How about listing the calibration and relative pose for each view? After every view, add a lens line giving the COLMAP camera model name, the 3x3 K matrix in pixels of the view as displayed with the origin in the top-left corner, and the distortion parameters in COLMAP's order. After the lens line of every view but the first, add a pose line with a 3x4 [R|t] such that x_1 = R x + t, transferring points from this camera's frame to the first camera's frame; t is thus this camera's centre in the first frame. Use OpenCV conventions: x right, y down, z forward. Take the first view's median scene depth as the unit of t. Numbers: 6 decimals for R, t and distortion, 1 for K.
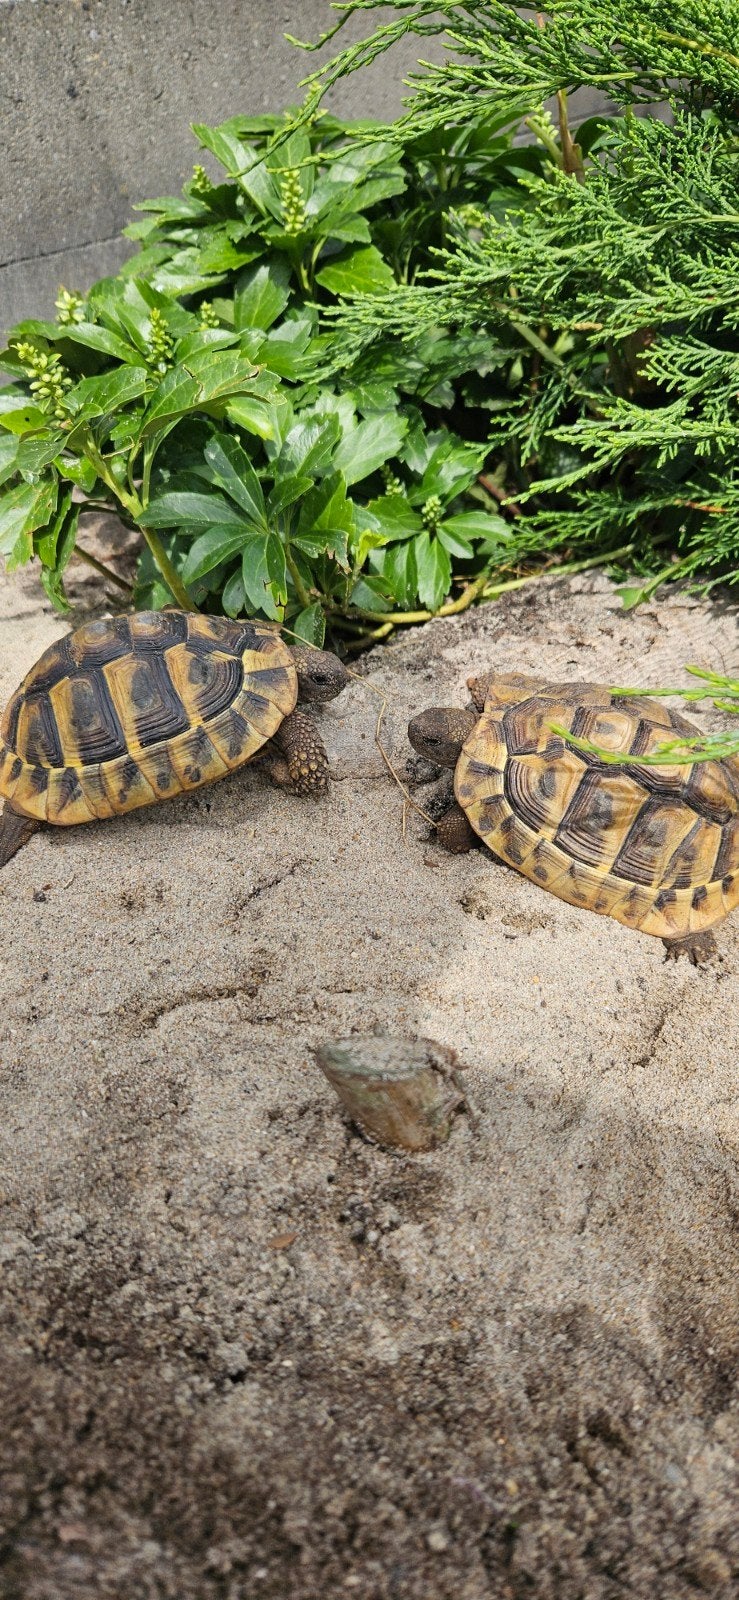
lens RADIAL K [[1115.8, 0, 377.7], [0, 1115.8, 785.4], [0, 0, 1]] dist [0.053195, -0.059593]
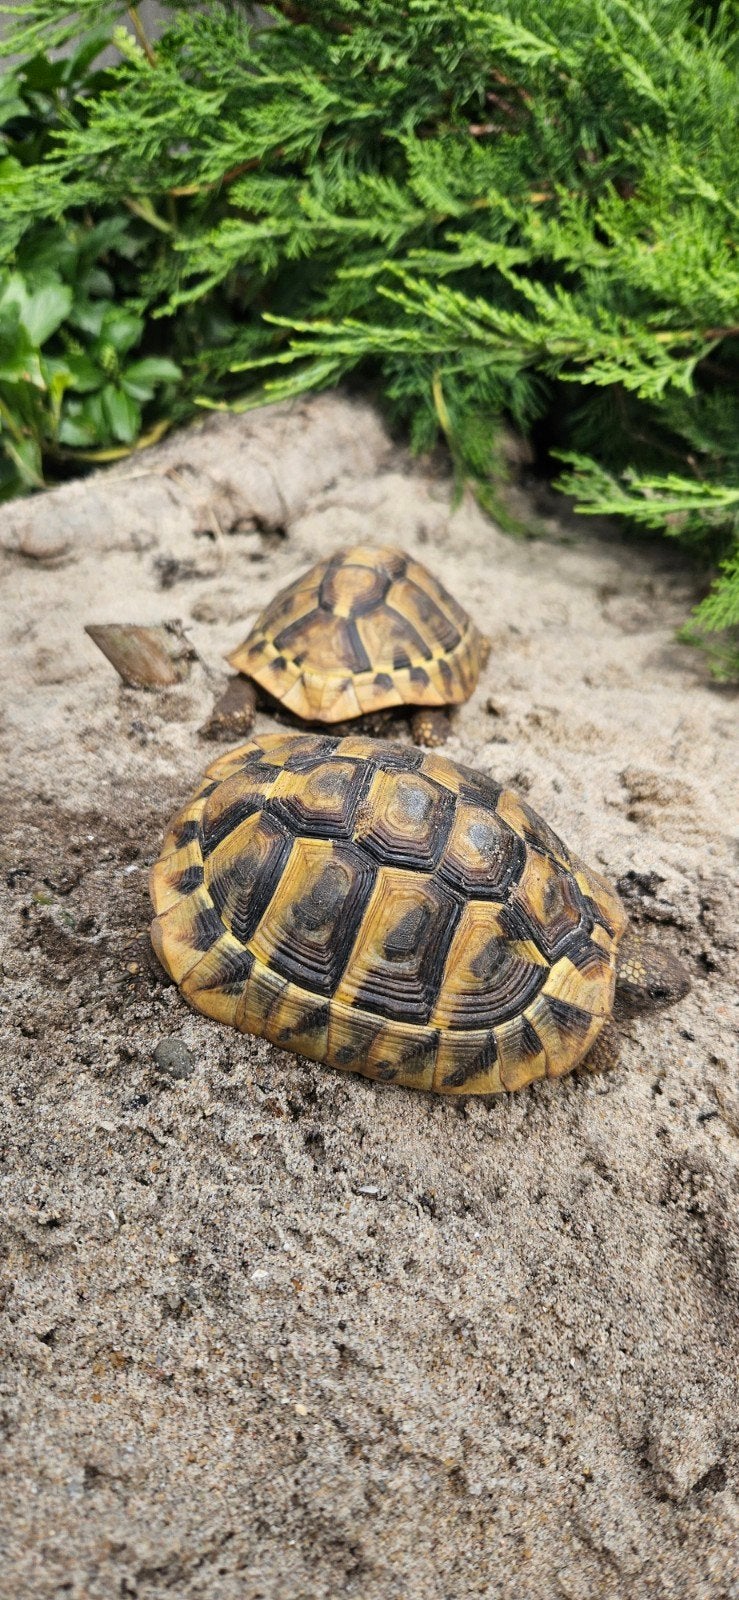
lens RADIAL K [[1140.3, 0, 372.5], [0, 1140.3, 792.4], [0, 0, 1]] dist [0.042933, -0.056780]
pose [[0.958160, -0.229281, 0.171347, 0.000582], [0.229692, 0.973103, 0.017693, 0.319827], [-0.170795, 0.022405, 0.985052, -0.339366]]
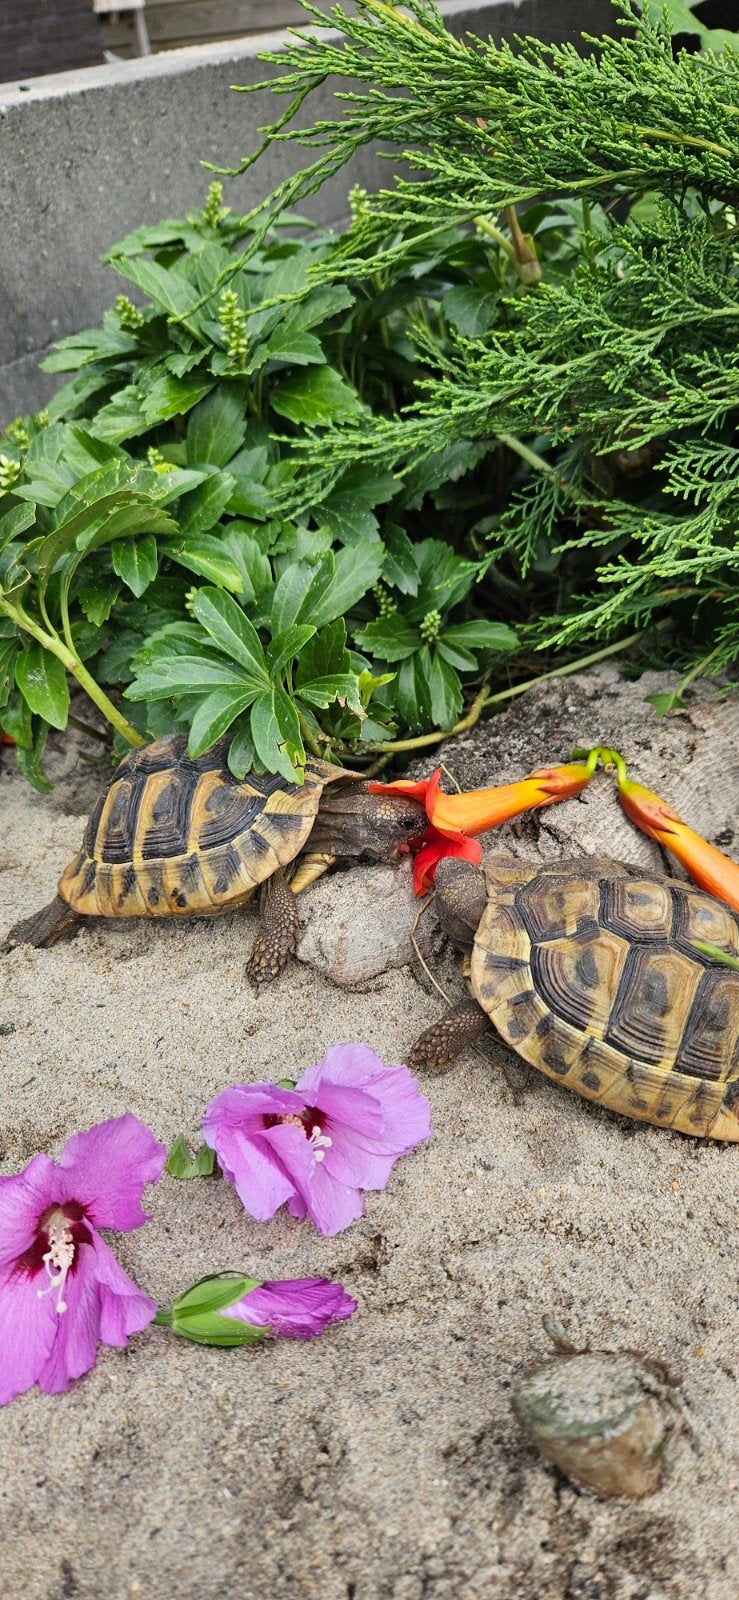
lens RADIAL K [[1121.2, 0, 370.7], [0, 1121.2, 780.4], [0, 0, 1]] dist [0.052628, -0.064960]
pose [[0.988401, -0.142366, 0.052865, -0.086173], [0.143991, 0.989174, -0.028293, -0.133901], [-0.048265, 0.035577, 0.998201, 0.092932]]
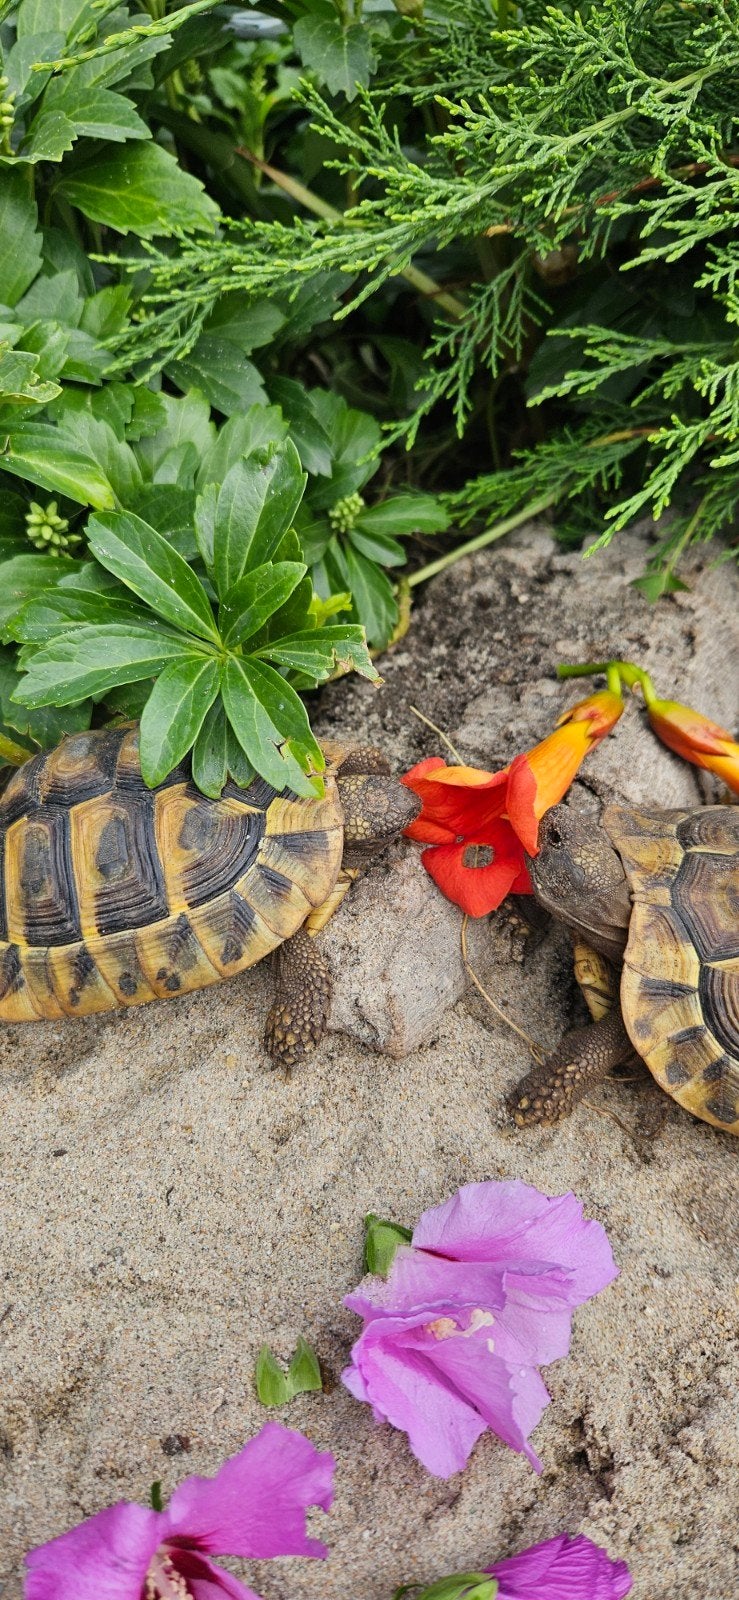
lens RADIAL K [[1140.3, 0, 372.5], [0, 1140.3, 792.4], [0, 0, 1]] dist [0.042933, -0.056780]
pose [[0.912724, -0.312553, 0.263146, -0.225548], [0.266290, 0.943534, 0.197061, -0.282354], [-0.309880, -0.109789, 0.944416, 0.376603]]
